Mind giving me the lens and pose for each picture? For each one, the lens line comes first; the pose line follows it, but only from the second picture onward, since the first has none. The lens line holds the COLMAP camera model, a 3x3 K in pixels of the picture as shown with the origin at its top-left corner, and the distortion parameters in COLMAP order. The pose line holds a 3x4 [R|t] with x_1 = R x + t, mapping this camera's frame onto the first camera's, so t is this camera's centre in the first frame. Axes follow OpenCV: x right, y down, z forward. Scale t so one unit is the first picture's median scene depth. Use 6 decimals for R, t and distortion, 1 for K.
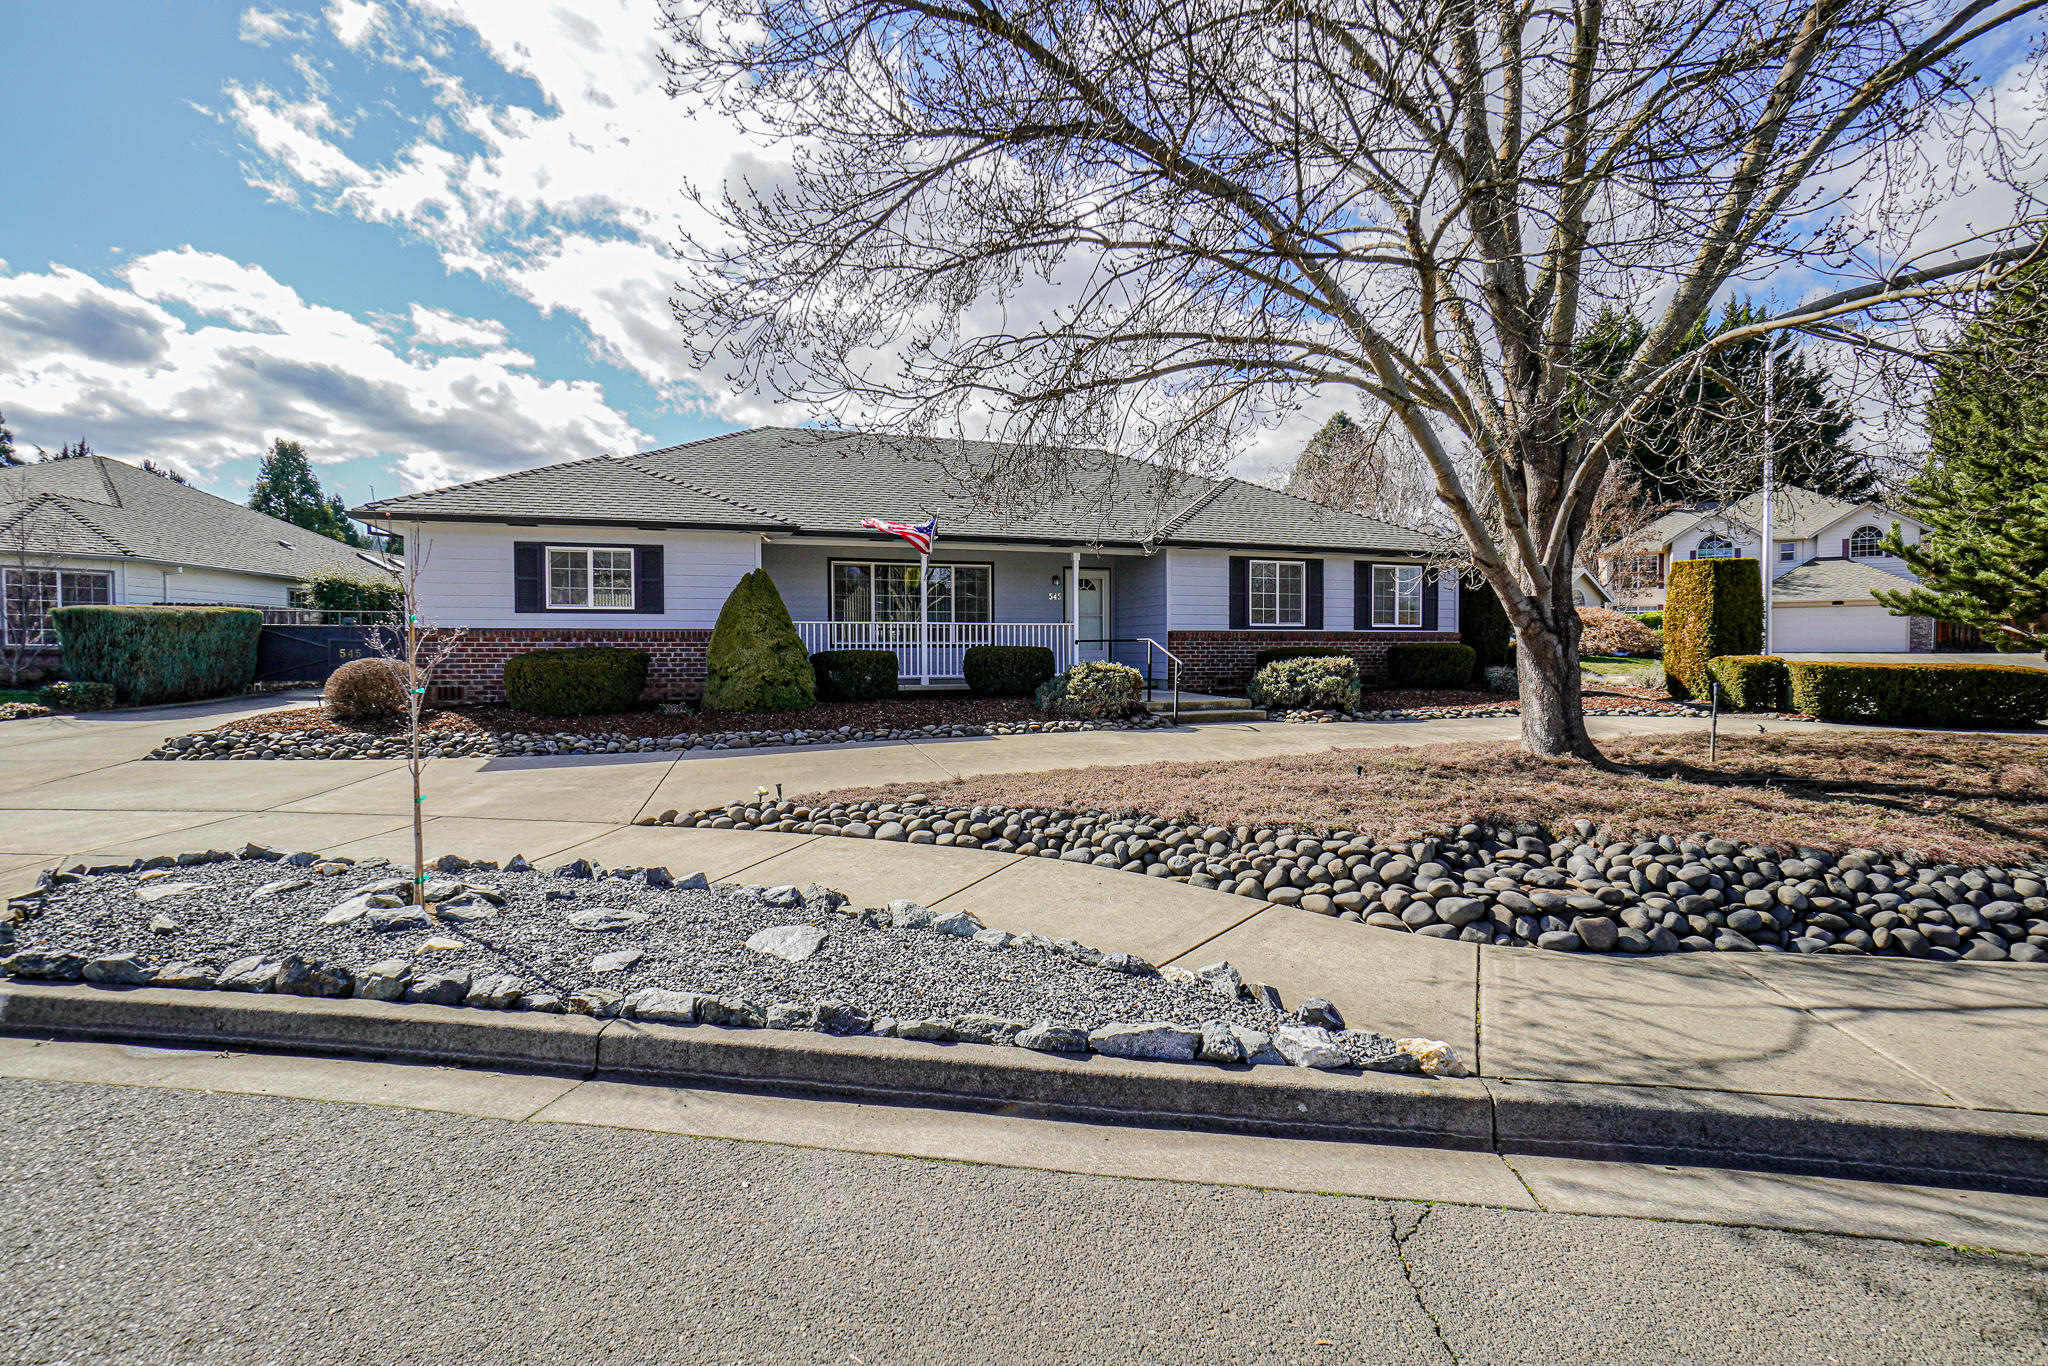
lens RADIAL K [[905.9, 0, 1024.0], [0, 905.9, 683.0], [0, 0, 1]] dist [0.001757, 0.000538]
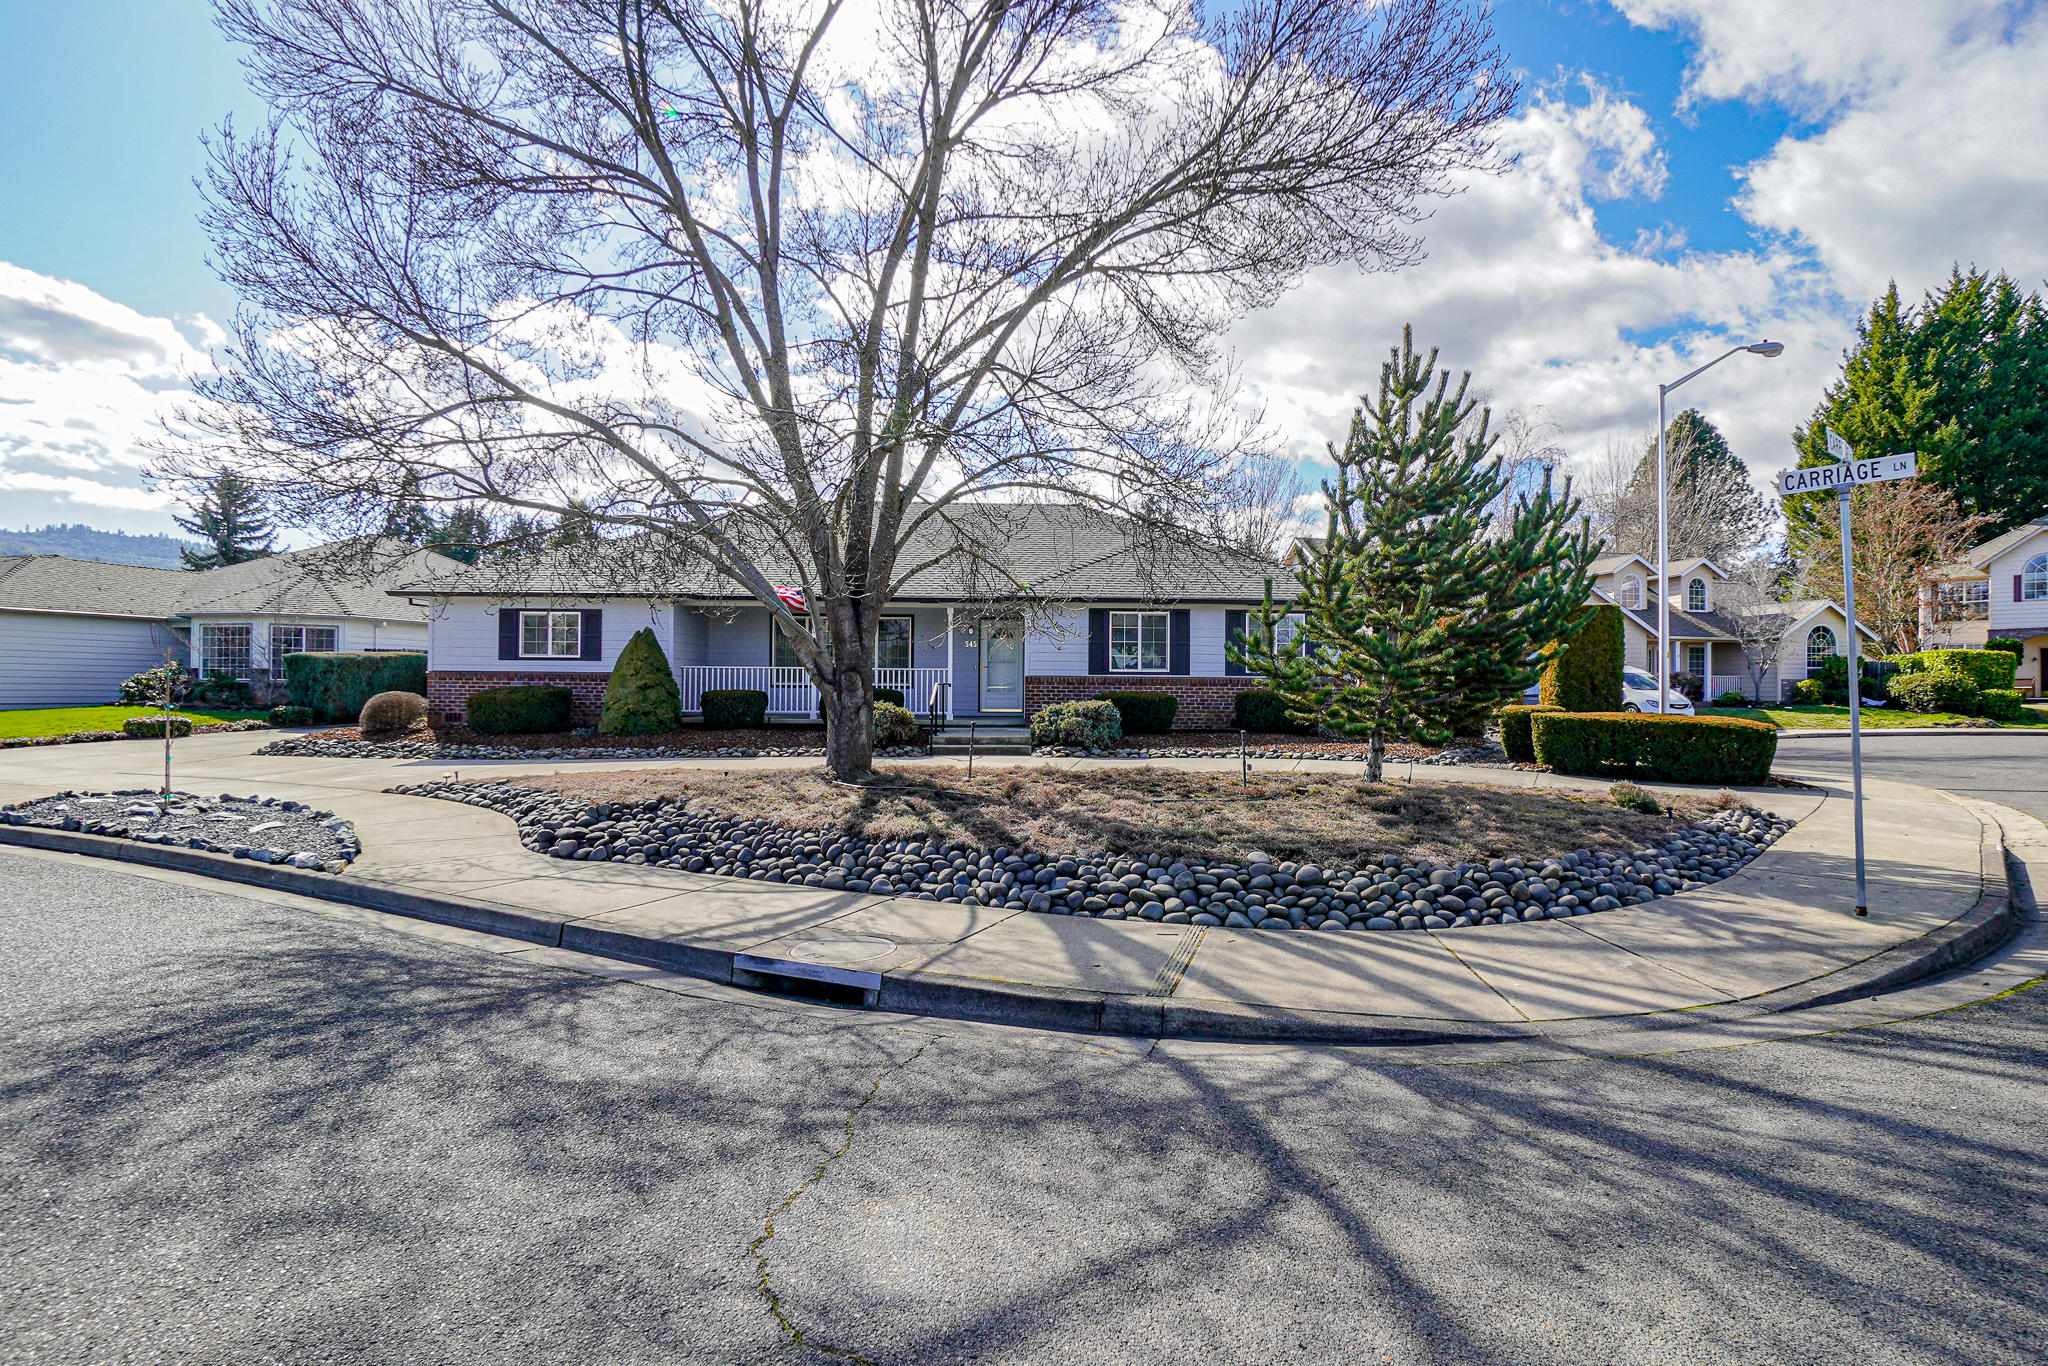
lens RADIAL K [[984.8, 0, 1024.0], [0, 984.8, 683.0], [0, 0, 1]] dist [0.004575, 0.001177]
pose [[0.961279, 0.008768, -0.275436, 0.527523], [-0.020651, 0.998975, -0.040272, 0.001267], [0.274800, 0.044400, 0.960476, -0.187886]]
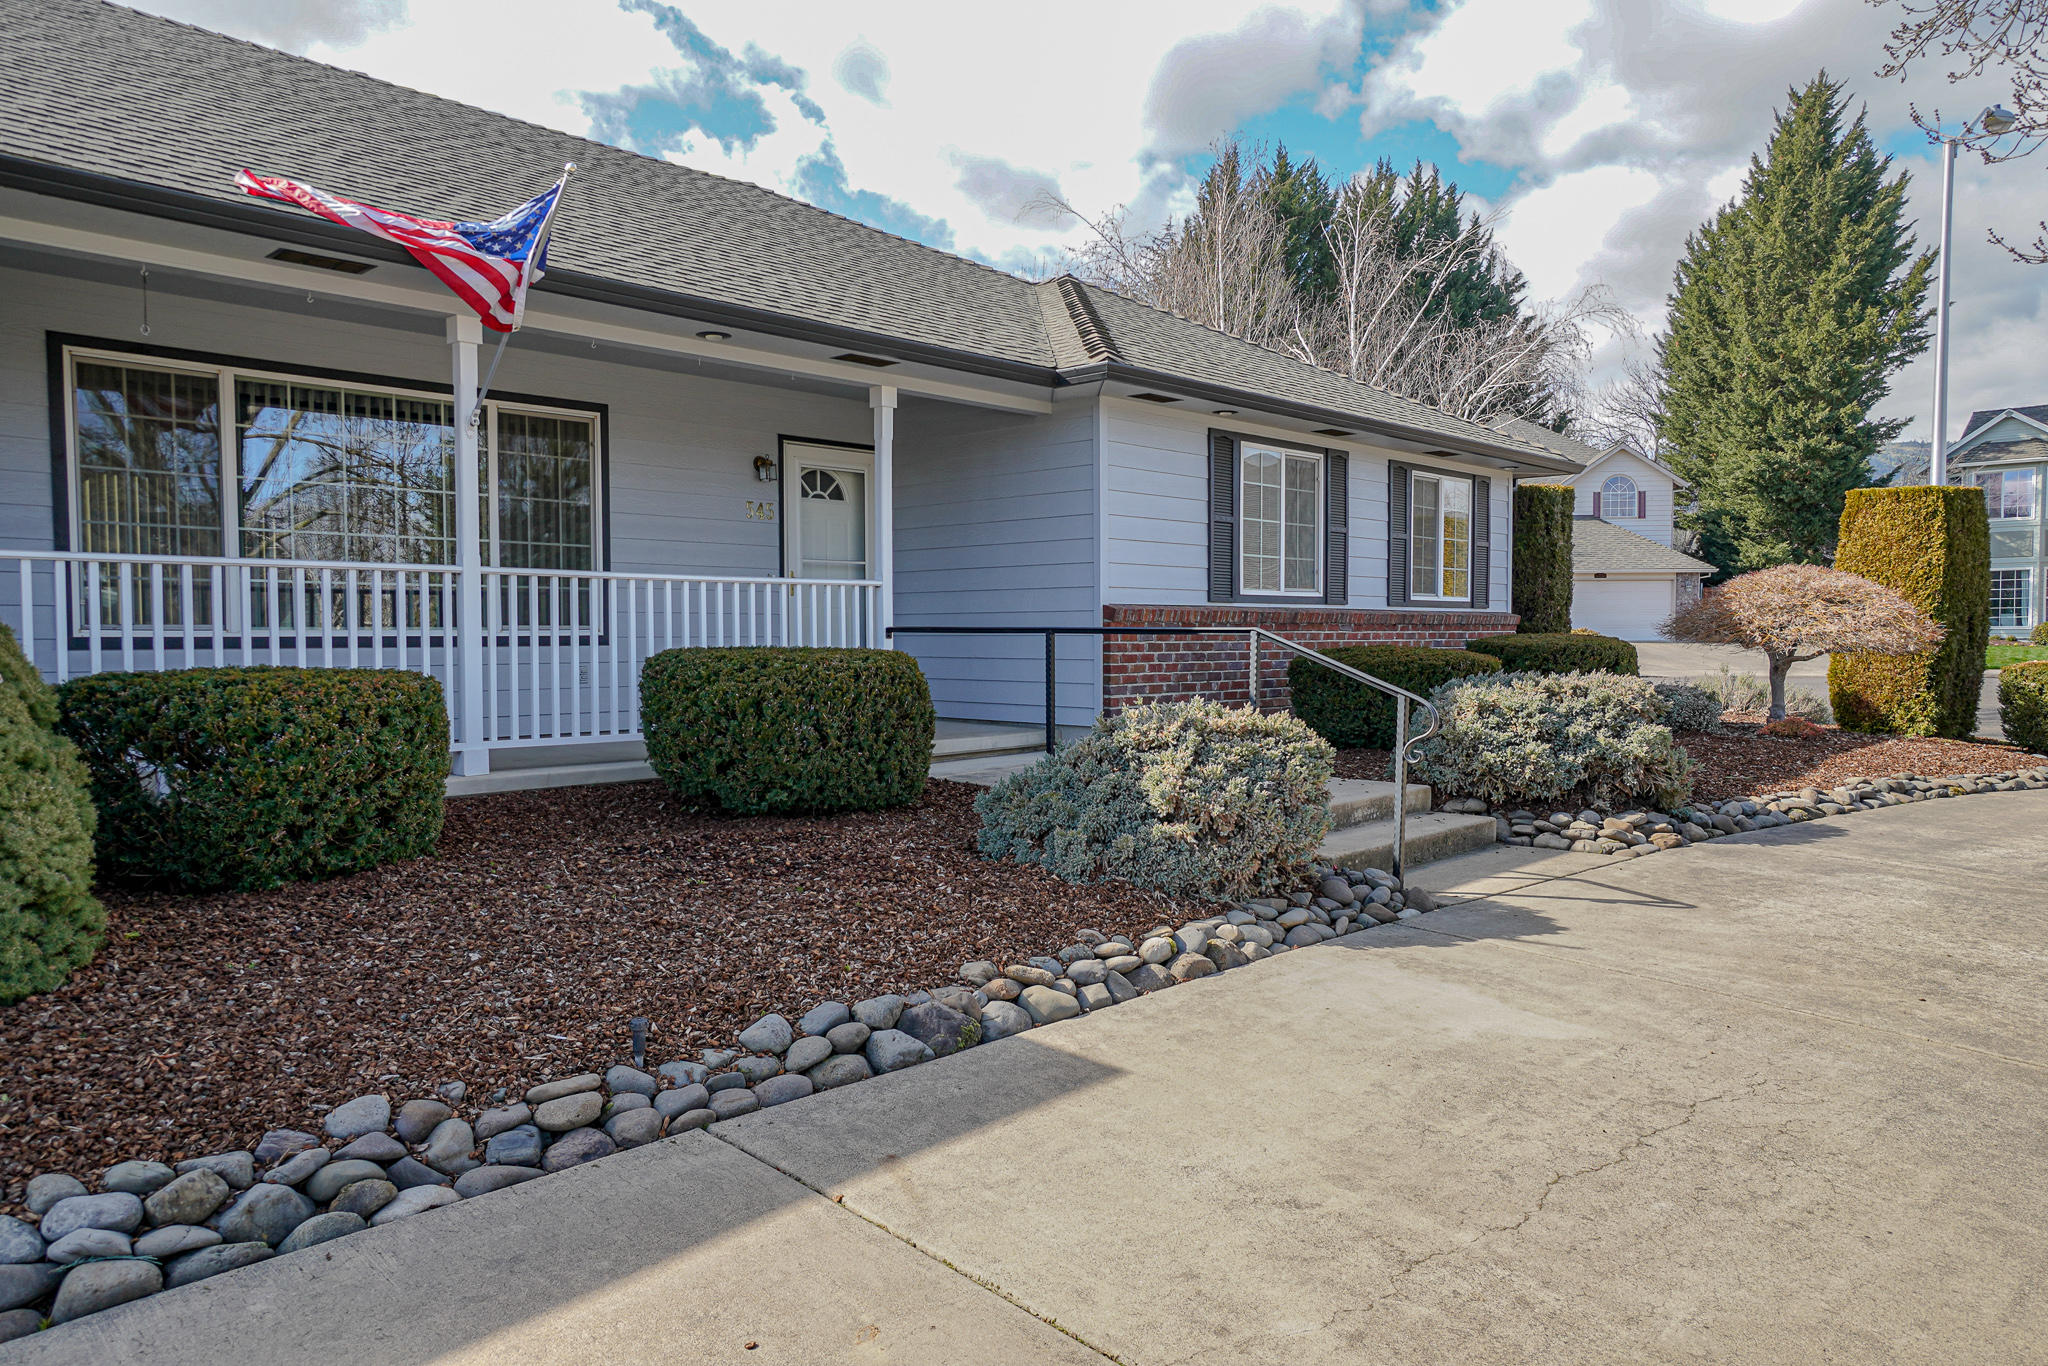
lens RADIAL K [[1372.7, 0, 1024.0], [0, 1372.7, 683.0], [0, 0, 1]] dist [0.017778, 0.004771]
pose [[0.893606, -0.014728, 0.448610, -0.151034], [0.013519, 0.999891, 0.005898, -0.029082], [-0.448648, 0.000795, 0.893708, 0.511191]]
